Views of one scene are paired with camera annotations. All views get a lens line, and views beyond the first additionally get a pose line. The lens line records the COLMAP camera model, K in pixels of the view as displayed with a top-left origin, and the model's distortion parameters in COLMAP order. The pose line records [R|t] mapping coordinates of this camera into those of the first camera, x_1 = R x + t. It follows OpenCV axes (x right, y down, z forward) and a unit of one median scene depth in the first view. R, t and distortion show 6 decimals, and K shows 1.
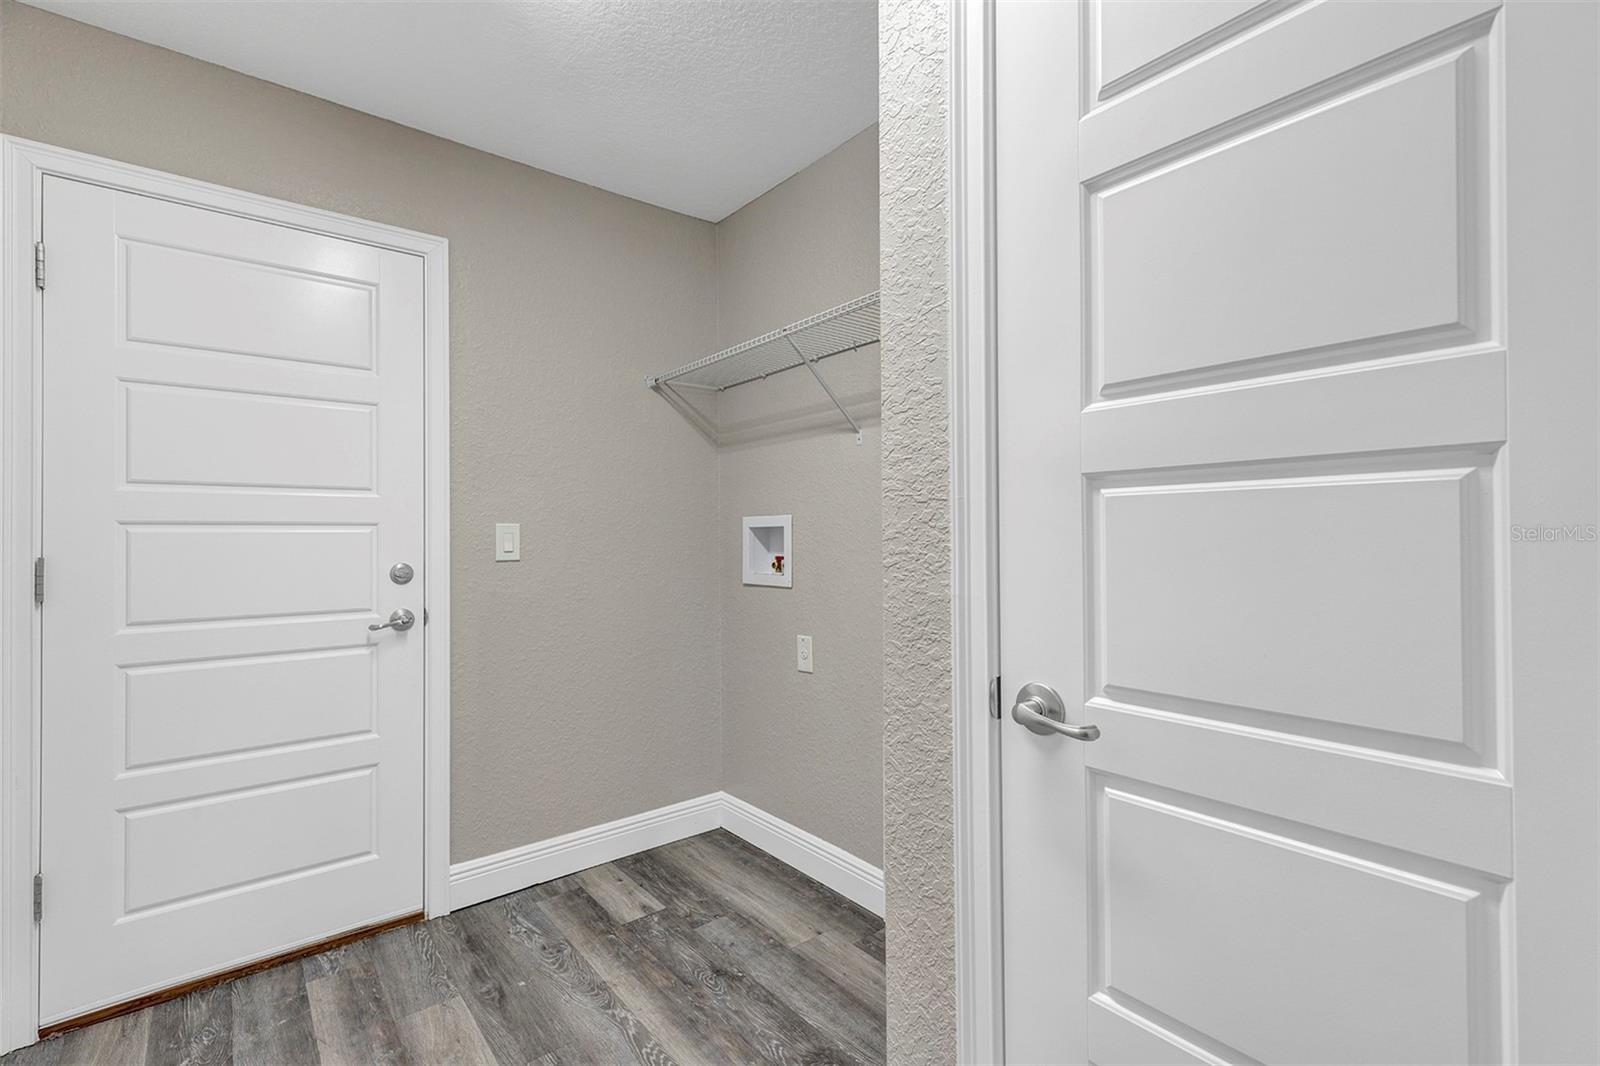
lens RADIAL K [[717.7, 0, 796.6], [0, 717.7, 535.0], [0, 0, 1]] dist [0.006978, -0.000058]
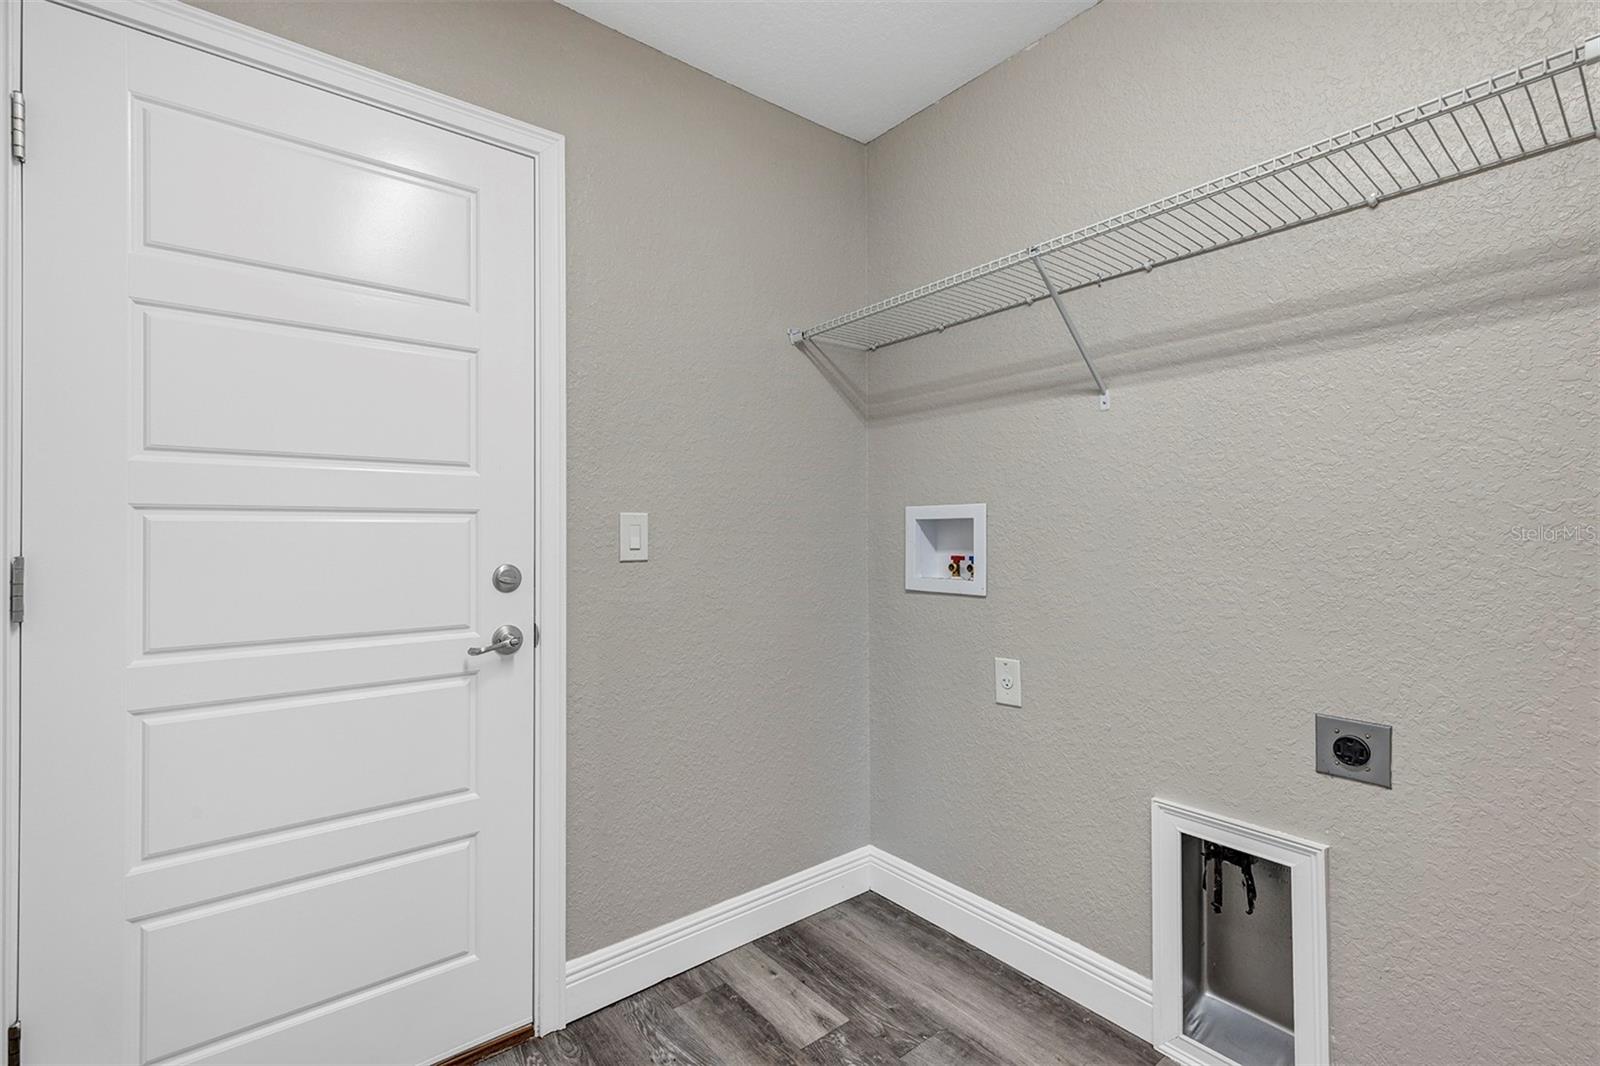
lens RADIAL K [[717.0, 0, 800.0], [0, 717.0, 533.0], [0, 0, 1]] dist [0.006487, -0.000079]
pose [[0.999988, 0.003969, -0.002825, -0.226975], [-0.003960, 0.999987, 0.003118, 0.002913], [0.002838, -0.003107, 0.999991, 0.237026]]
